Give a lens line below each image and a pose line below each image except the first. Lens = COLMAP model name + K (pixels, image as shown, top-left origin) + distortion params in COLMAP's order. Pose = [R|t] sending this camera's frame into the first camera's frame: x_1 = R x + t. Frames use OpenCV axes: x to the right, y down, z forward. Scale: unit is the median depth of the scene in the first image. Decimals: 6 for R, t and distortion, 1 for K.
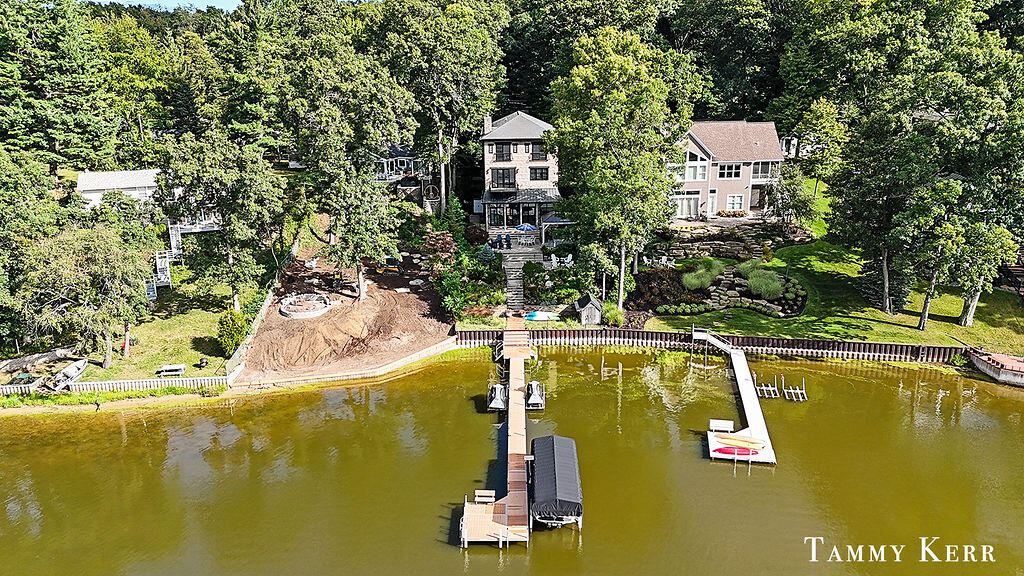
lens RADIAL K [[743.8, 0, 512.0], [0, 743.8, 288.0], [0, 0, 1]] dist [0.047935, -0.002686]
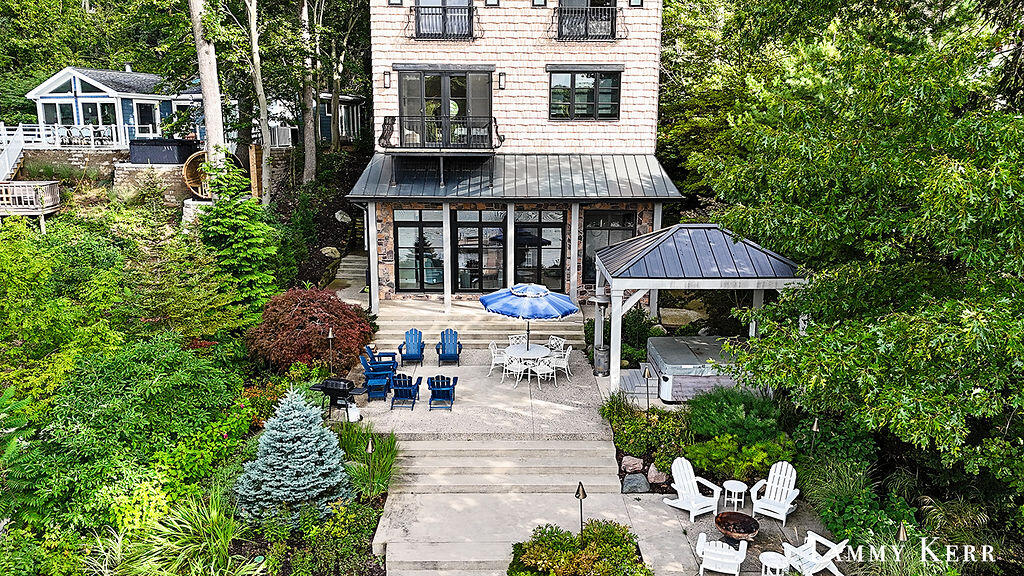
lens RADIAL K [[757.7, 0, 512.0], [0, 757.7, 288.0], [0, 0, 1]] dist [0.053614, -0.001322]
pose [[0.999795, 0.015778, -0.012704, 0.016081], [-0.017041, 0.994187, -0.106314, -0.058760], [0.010952, 0.106508, 0.994251, 0.752228]]
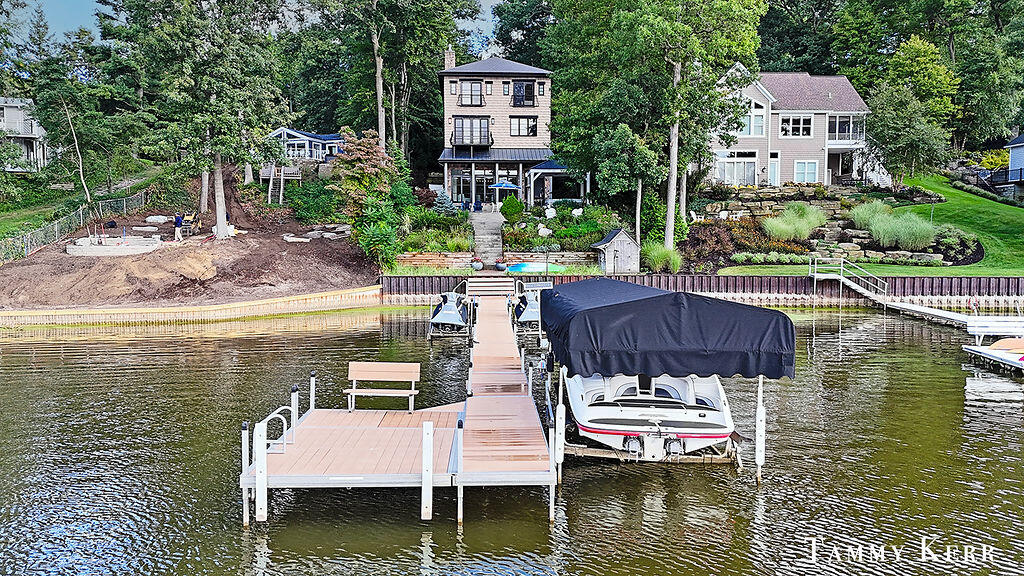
lens RADIAL K [[743.8, 0, 512.0], [0, 743.8, 288.0], [0, 0, 1]] dist [0.047935, -0.002686]
pose [[0.999194, 0.008672, 0.039195, 0.000161], [0.001058, 0.970363, -0.241650, 0.160188], [-0.040129, 0.241497, 0.969571, 0.370999]]
